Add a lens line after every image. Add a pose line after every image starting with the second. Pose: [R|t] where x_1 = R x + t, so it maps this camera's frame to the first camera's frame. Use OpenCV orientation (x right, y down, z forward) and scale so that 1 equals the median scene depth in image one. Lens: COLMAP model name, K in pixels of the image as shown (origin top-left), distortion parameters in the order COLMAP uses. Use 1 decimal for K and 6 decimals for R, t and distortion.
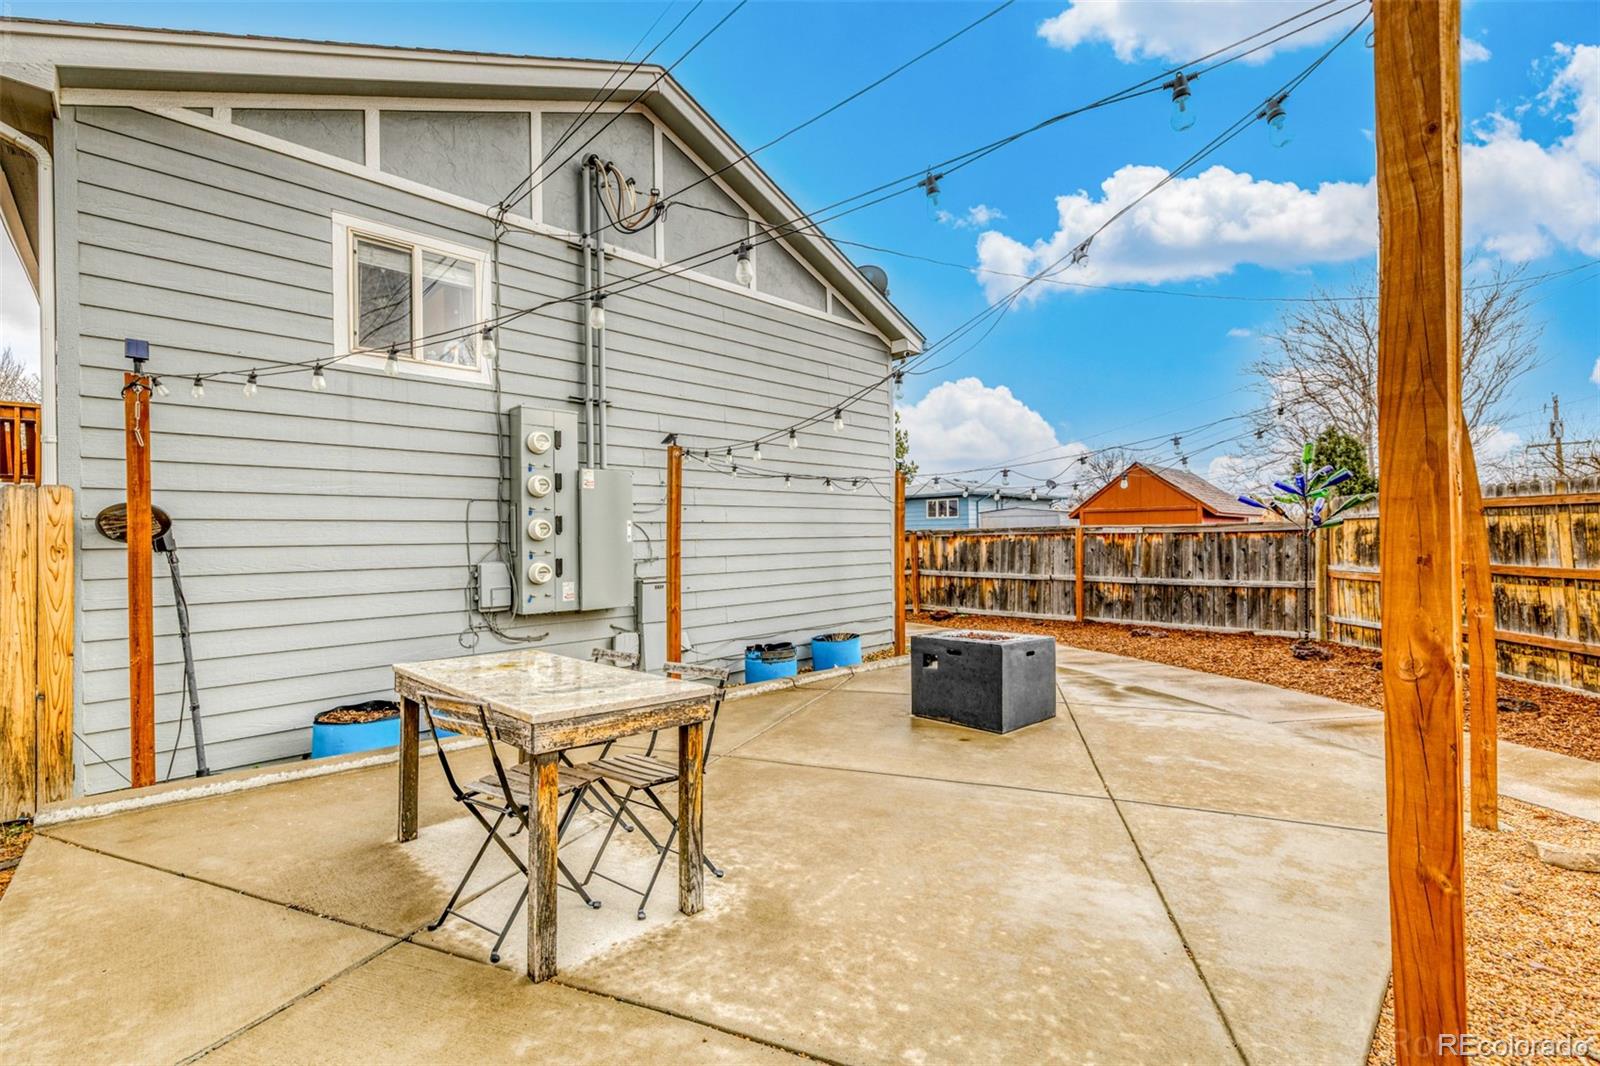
lens RADIAL K [[675.5, 0, 798.2], [0, 675.5, 540.2], [0, 0, 1]] dist [0.001785, -0.000051]
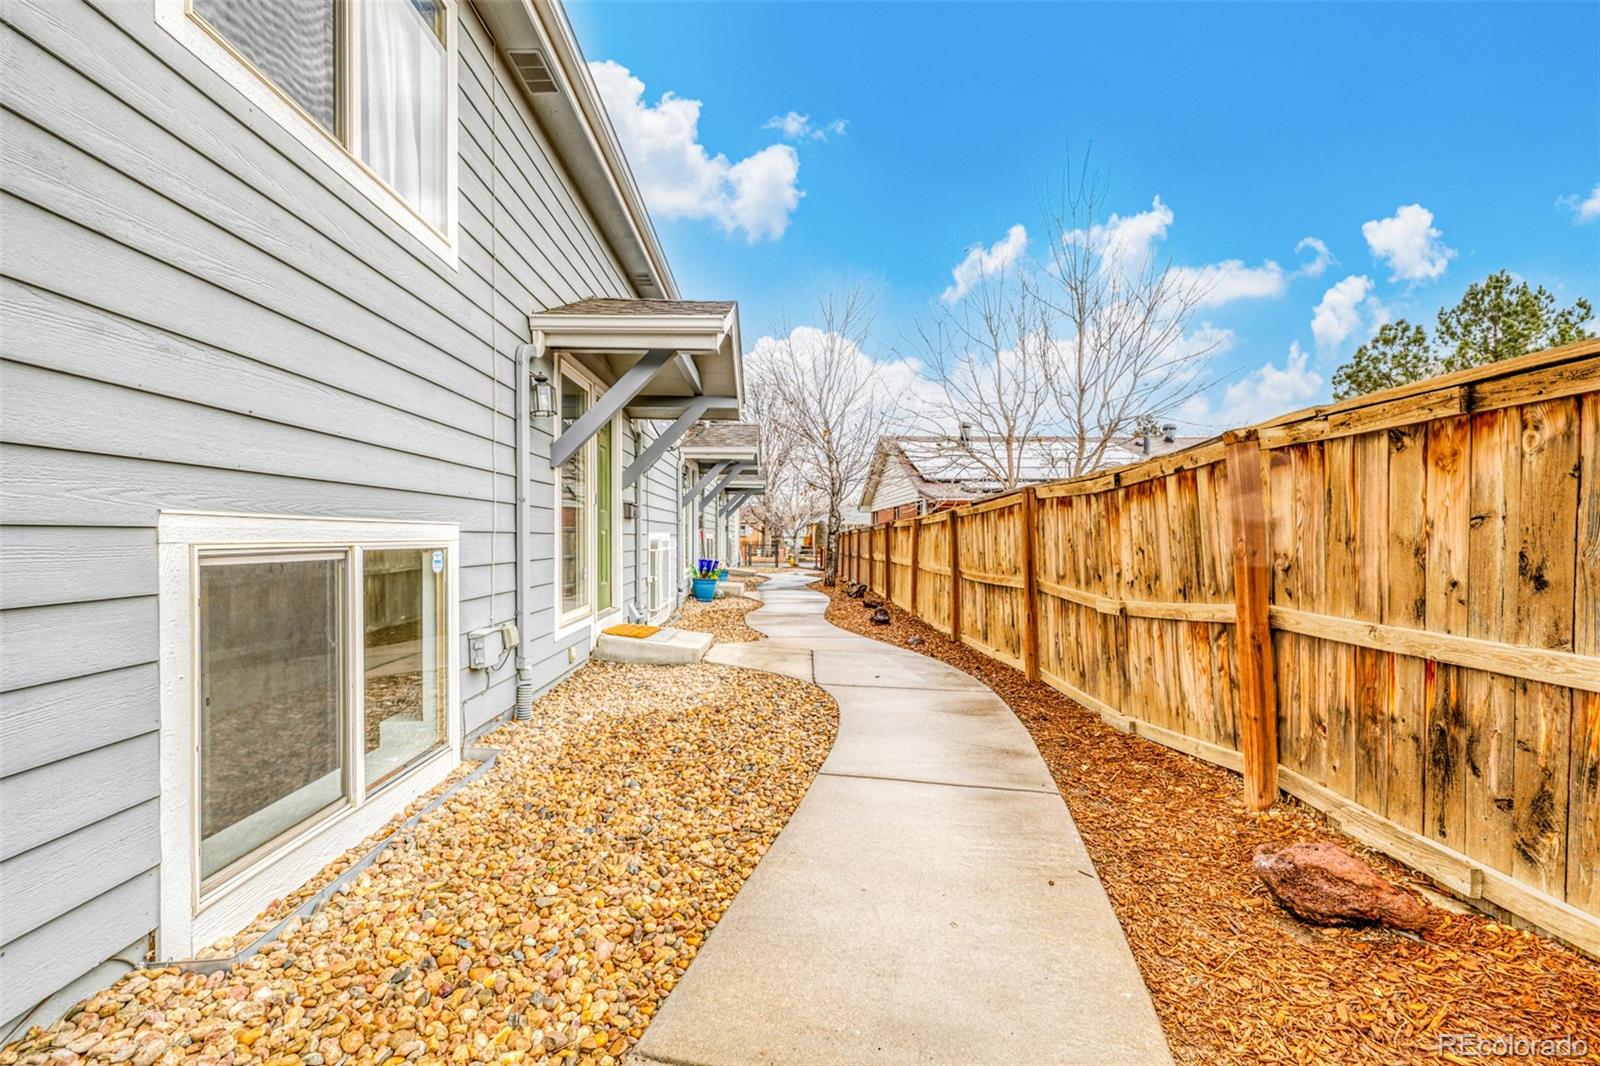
lens RADIAL K [[701.8, 0, 804.3], [0, 701.8, 552.8], [0, 0, 1]] dist [0.001164, 0.000170]
pose [[0.740865, 0.030809, -0.670947, 0.443732], [-0.012330, 0.999403, 0.032277, 0.045046], [0.671541, -0.015640, 0.740802, 1.520994]]
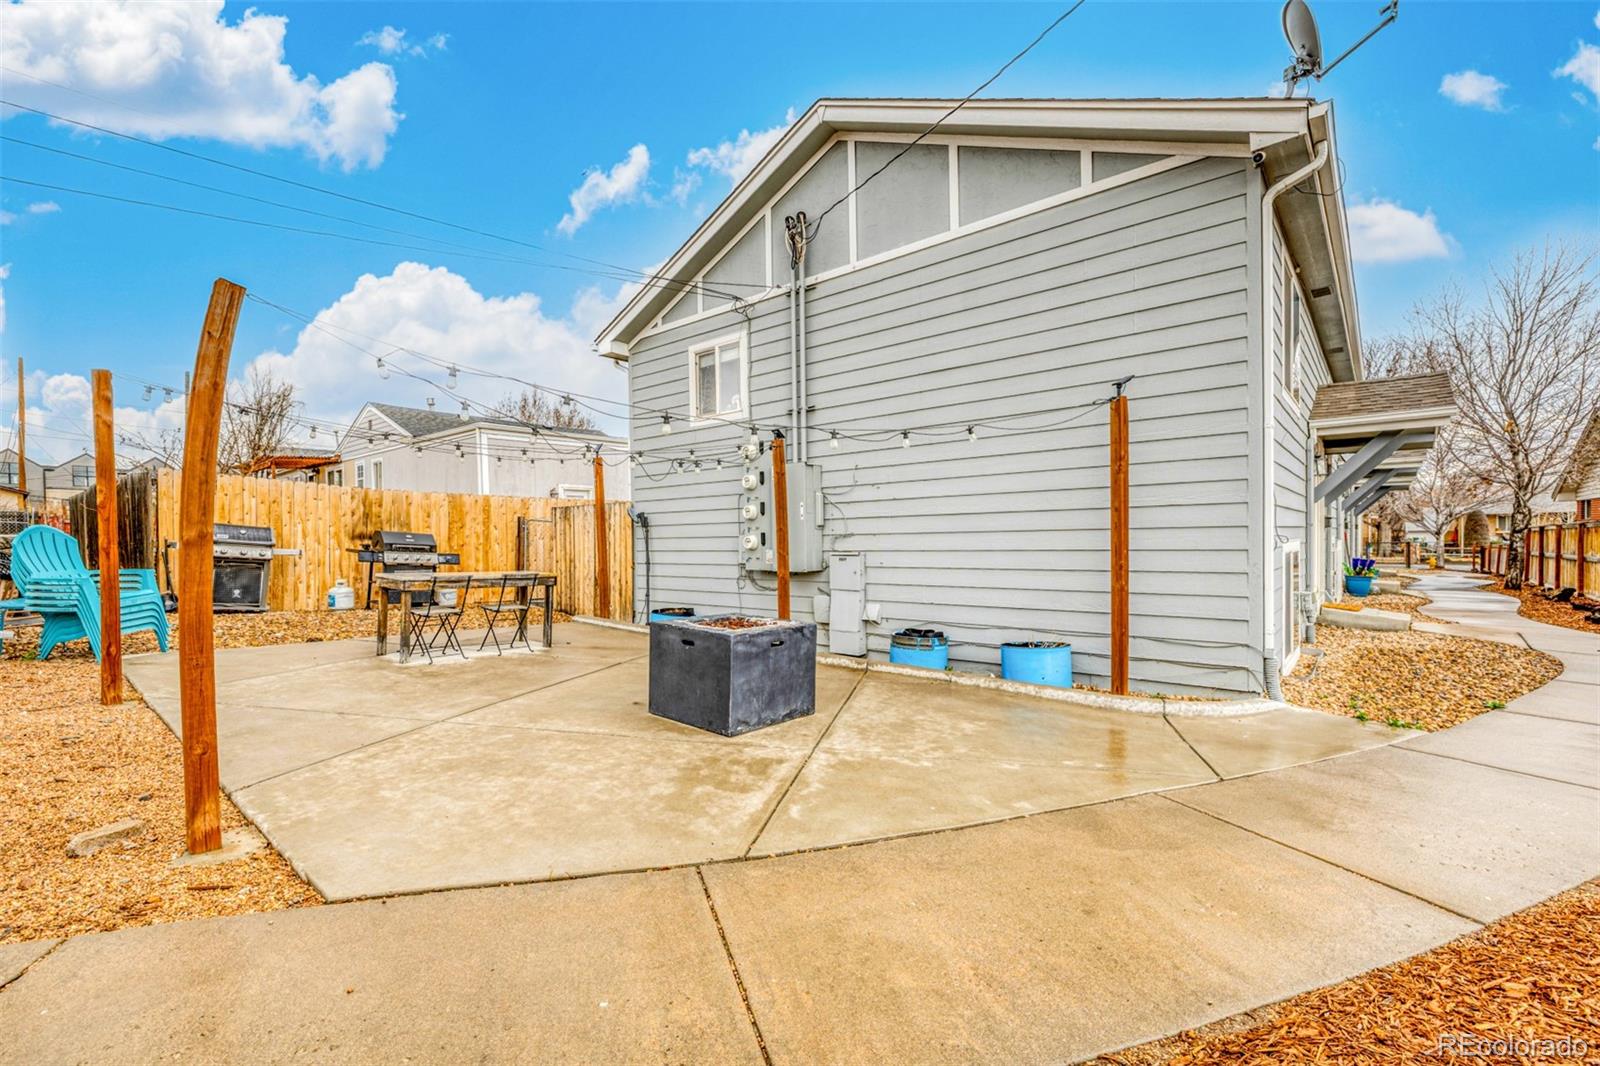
lens RADIAL K [[701.8, 0, 804.3], [0, 701.8, 552.8], [0, 0, 1]] dist [0.001164, 0.000170]
pose [[0.102130, 0.032990, -0.994224, 0.942612], [0.011632, 0.999342, 0.034355, 0.017212], [0.994703, -0.015074, 0.101679, 0.802750]]
